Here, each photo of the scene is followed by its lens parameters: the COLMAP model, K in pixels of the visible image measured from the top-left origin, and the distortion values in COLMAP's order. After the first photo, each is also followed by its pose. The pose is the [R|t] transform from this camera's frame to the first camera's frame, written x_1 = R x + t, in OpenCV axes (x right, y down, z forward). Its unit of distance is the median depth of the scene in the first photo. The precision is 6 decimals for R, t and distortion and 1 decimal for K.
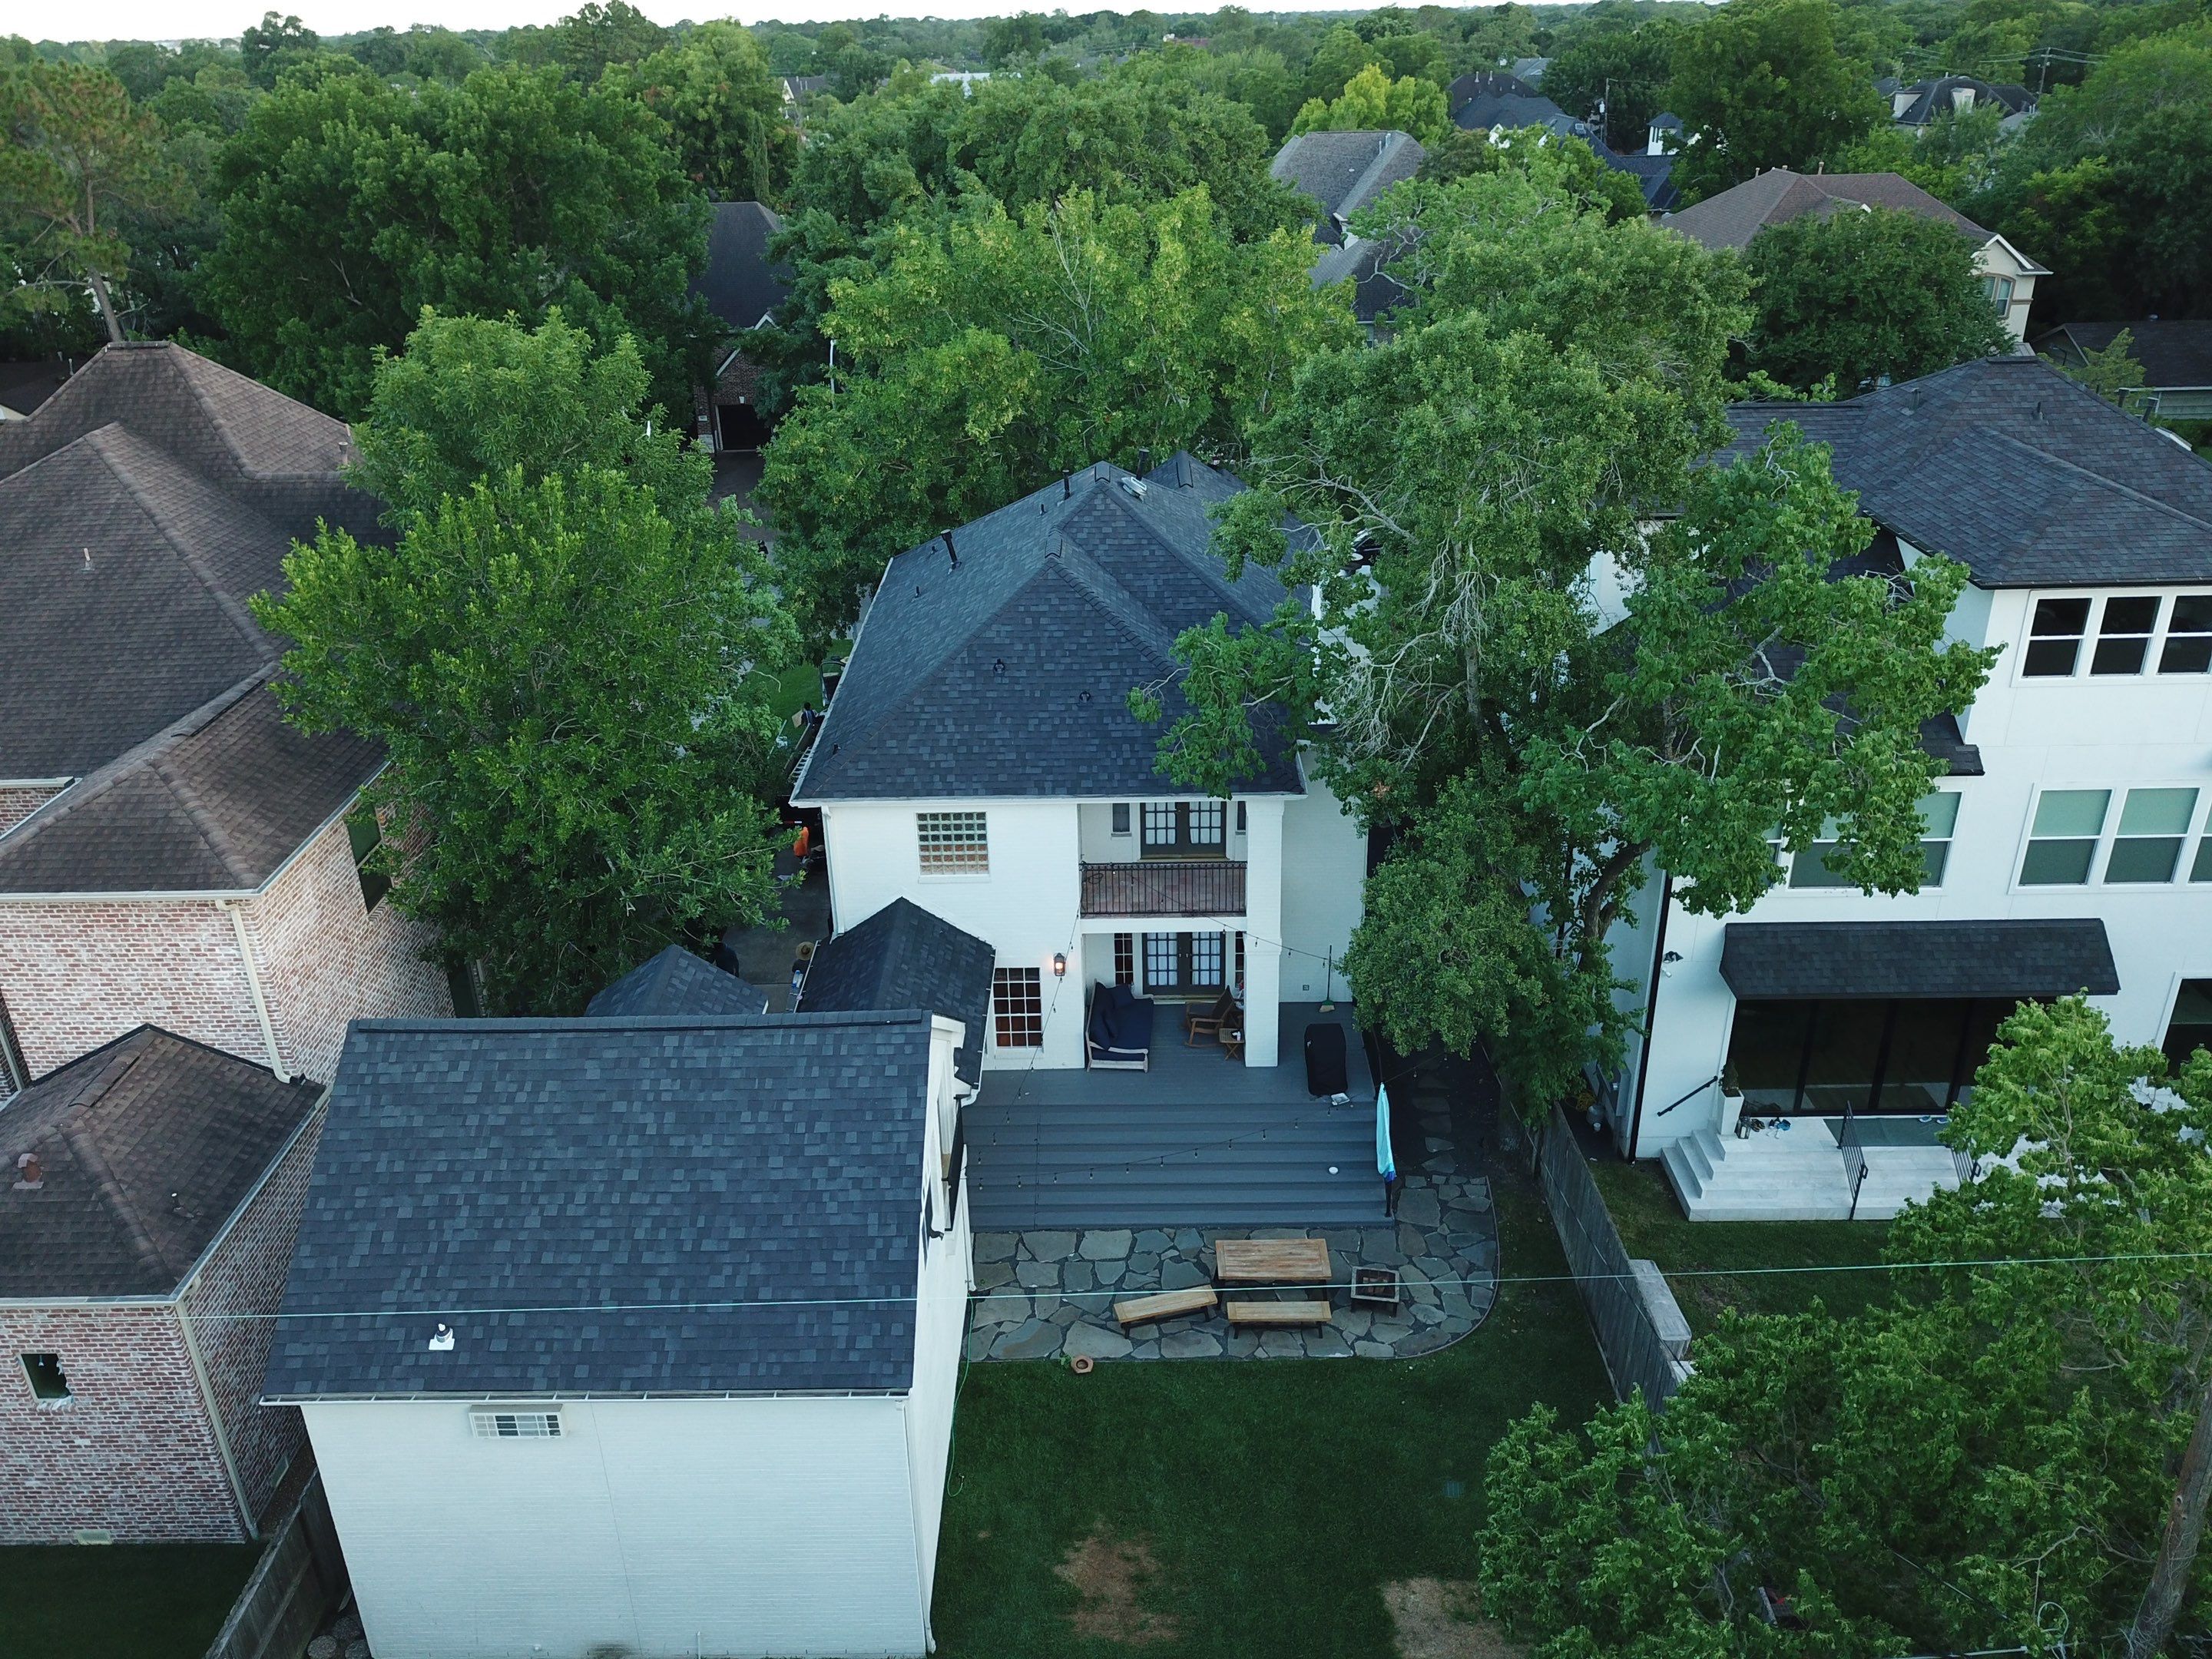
lens RADIAL K [[1714.1, 0, 1119.3], [0, 1714.1, 828.6], [0, 0, 1]] dist [0.008863, 0.004634]
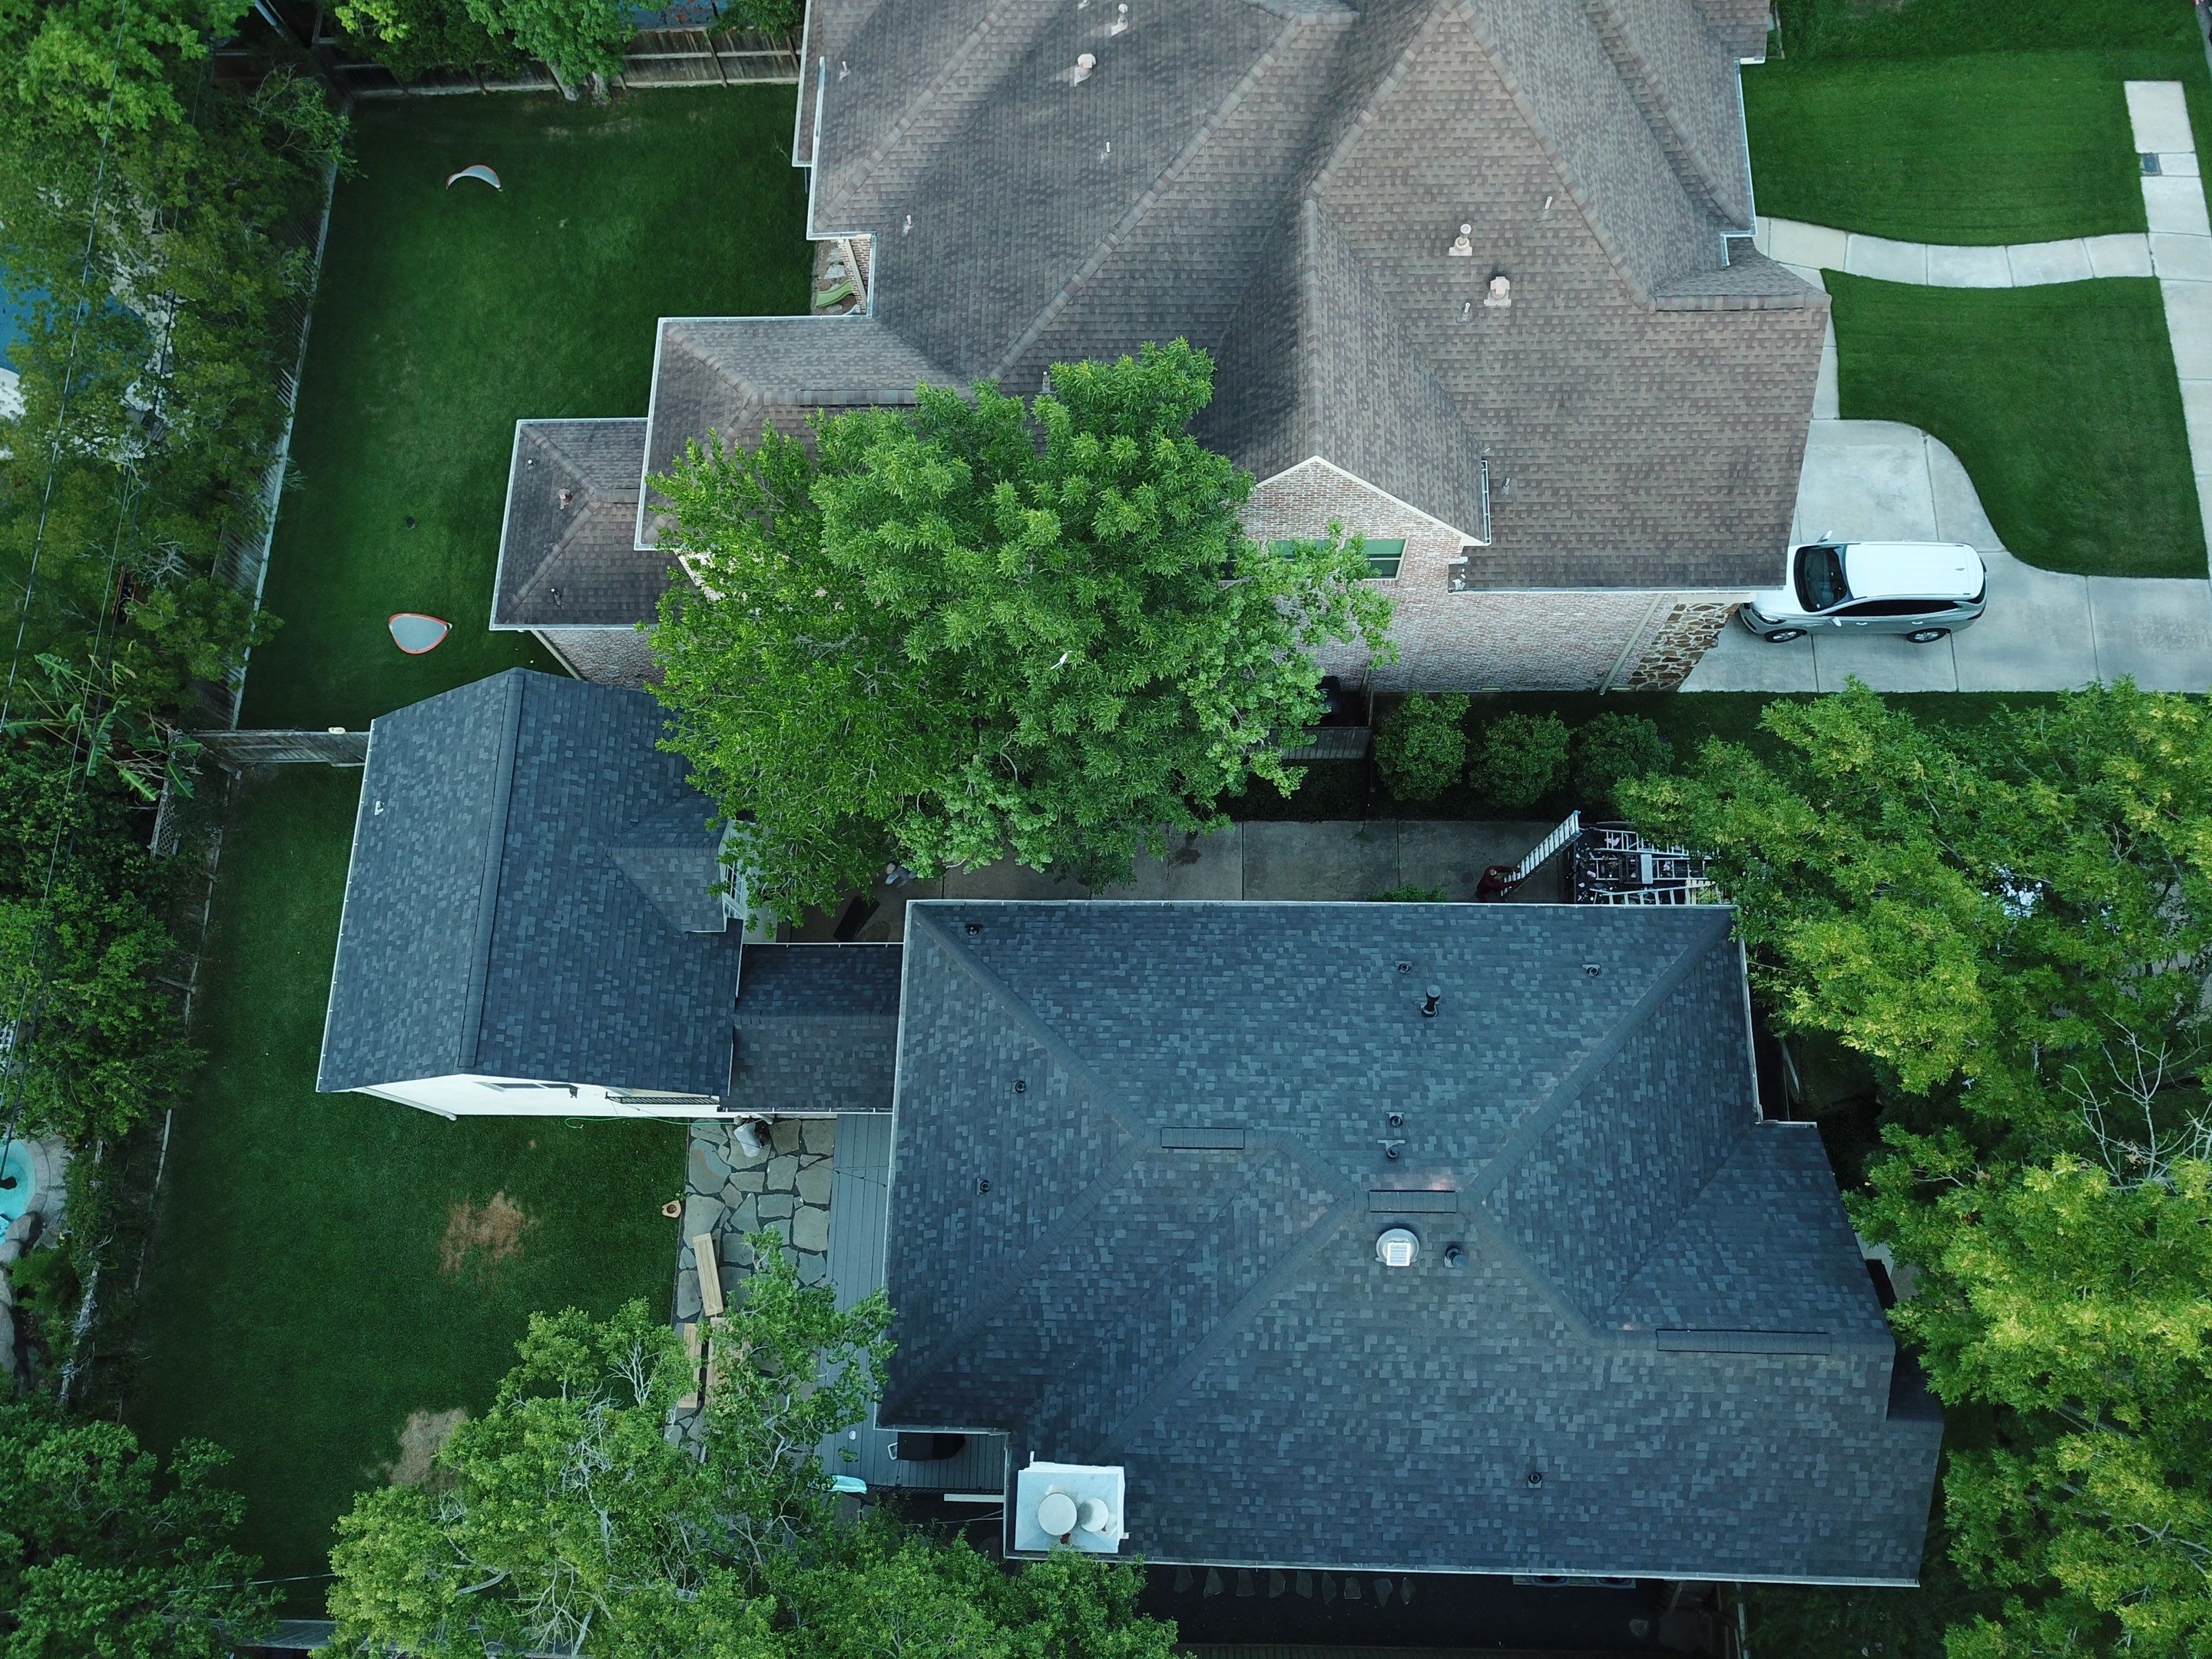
lens RADIAL K [[1714.1, 0, 1103.9], [0, 1714.1, 844.1], [0, 0, 1]] dist [0.008863, 0.004634]
pose [[-0.019784, 0.964797, -0.262252, 0.030707], [-0.358024, 0.238072, 0.902851, -0.689535], [0.933503, 0.111755, 0.340710, 0.518158]]
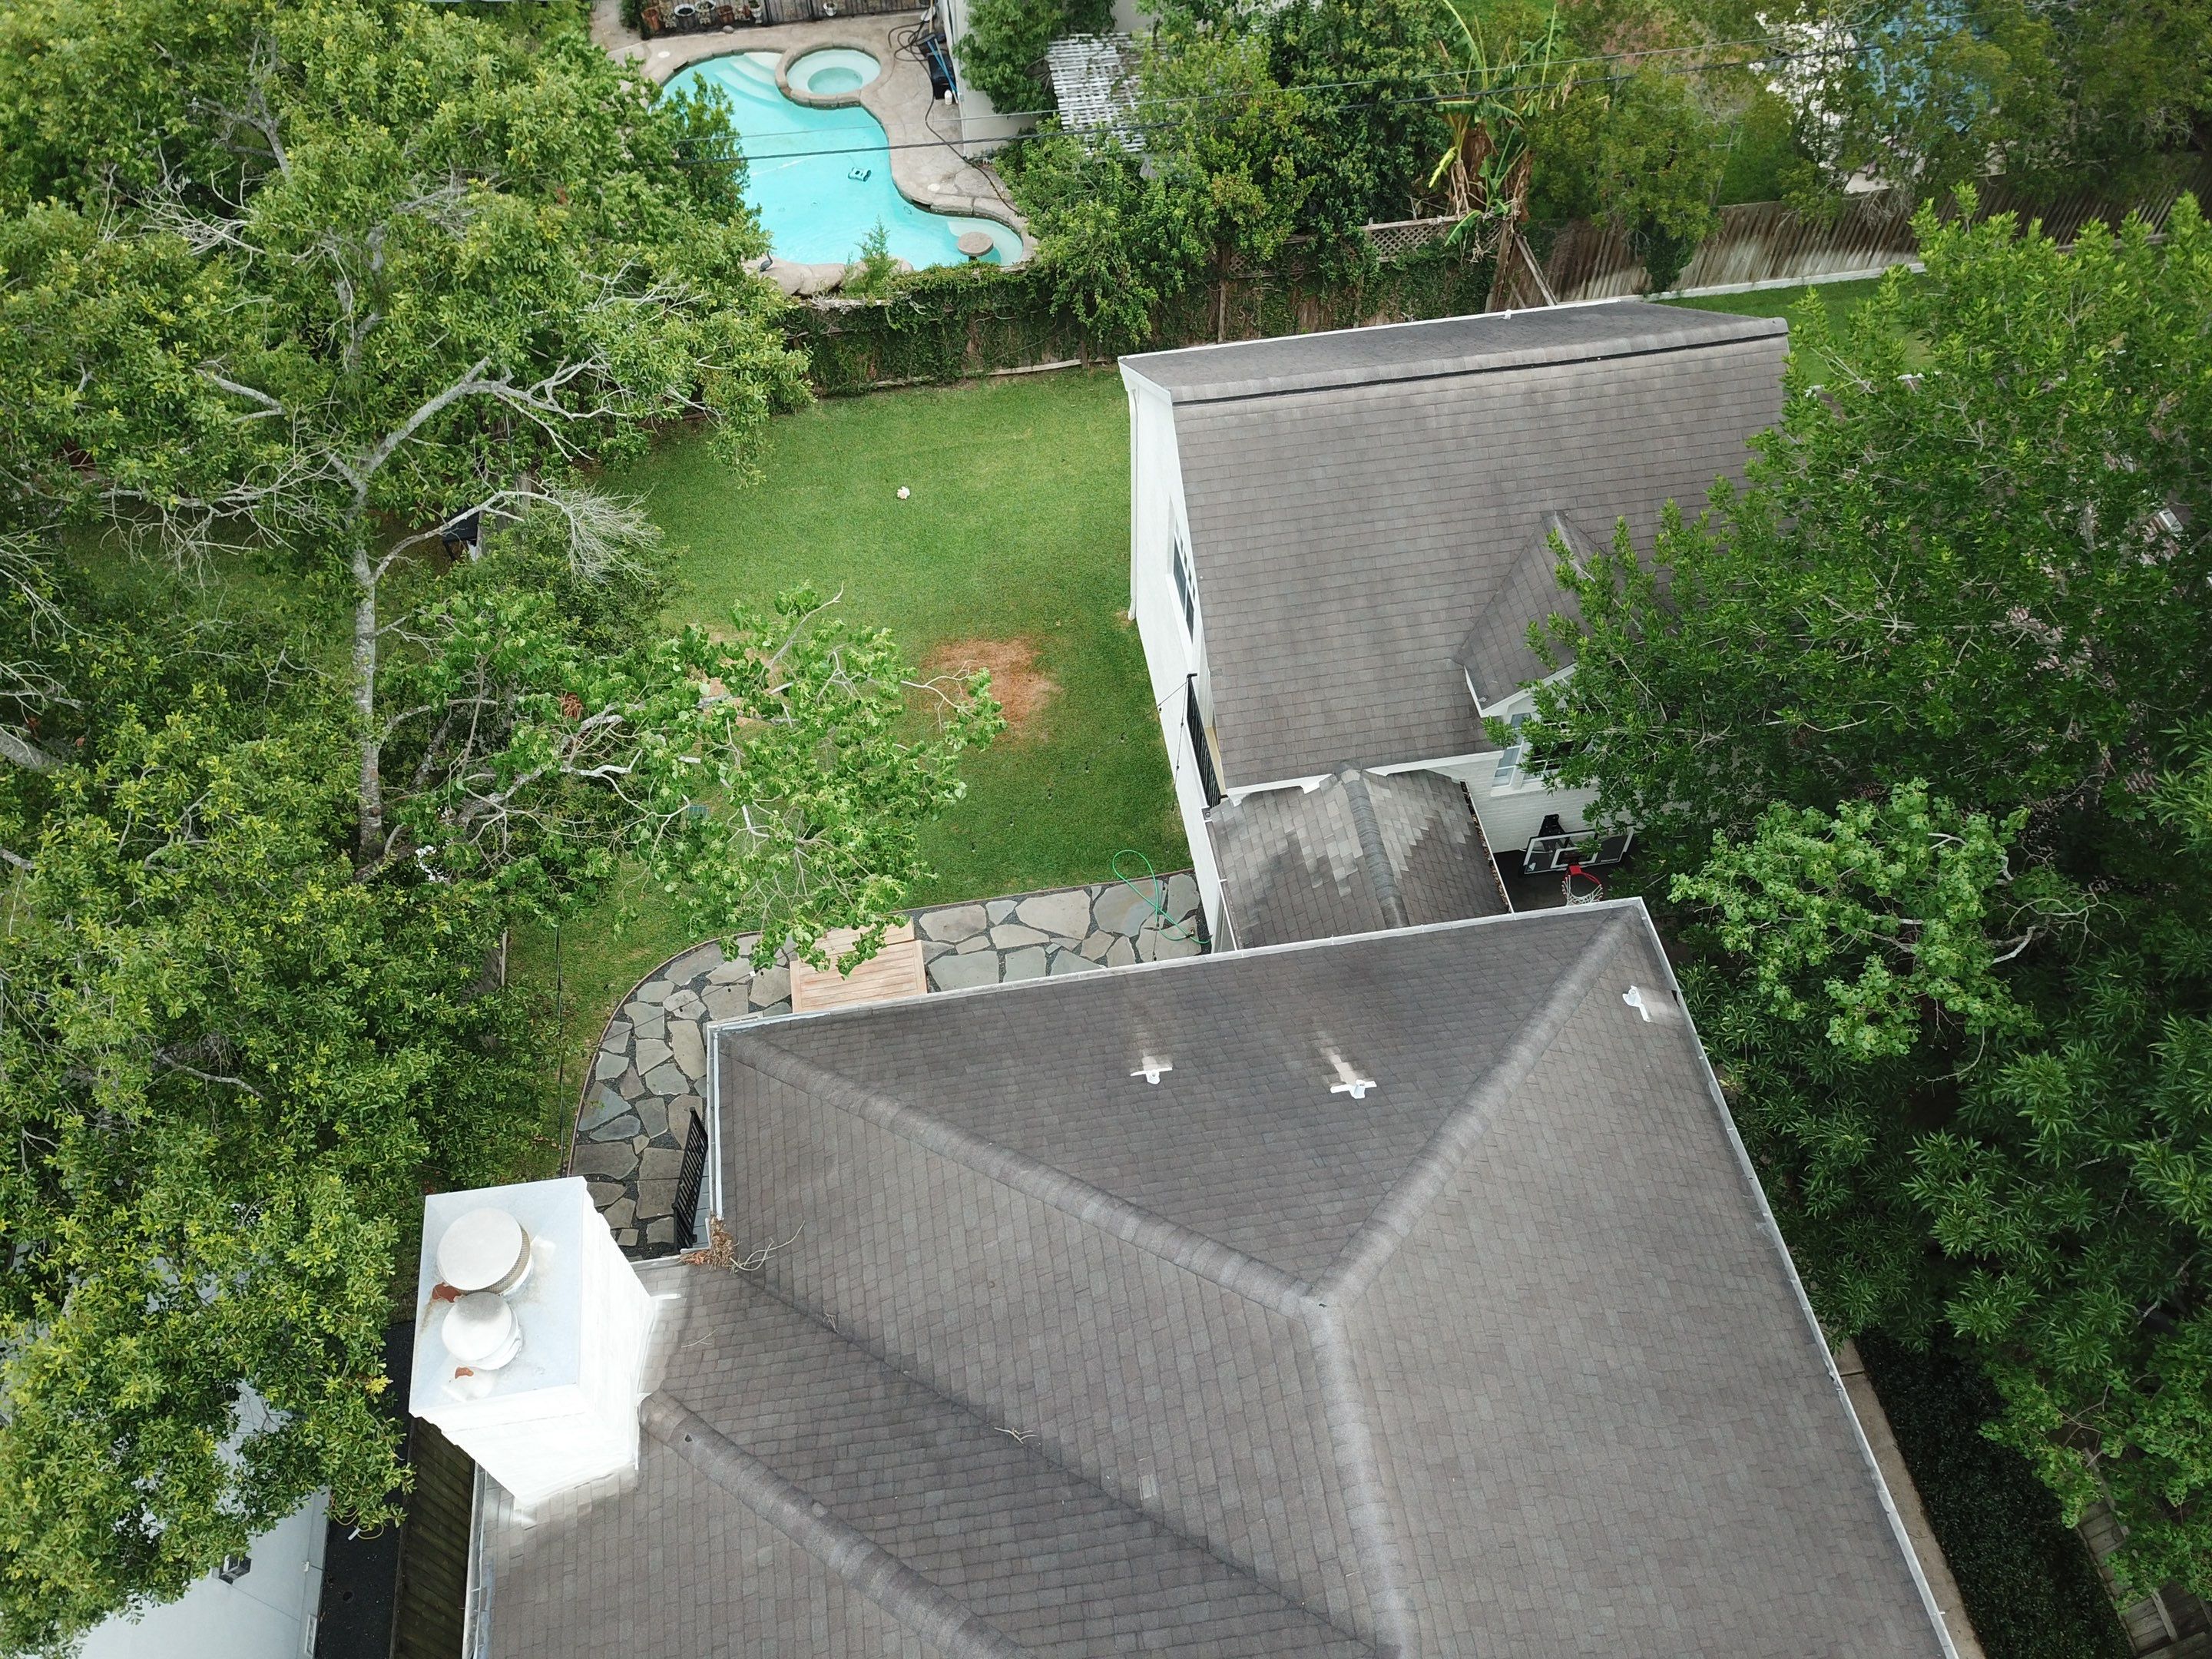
lens RADIAL K [[1714.1, 0, 1099.9], [0, 1714.1, 835.5], [0, 0, 1]] dist [0.008863, 0.004634]
pose [[-0.987593, 0.138761, -0.073522, 0.016246], [-0.046543, 0.188502, 0.980969, -0.391152], [0.149979, 0.972220, -0.179705, 0.723750]]
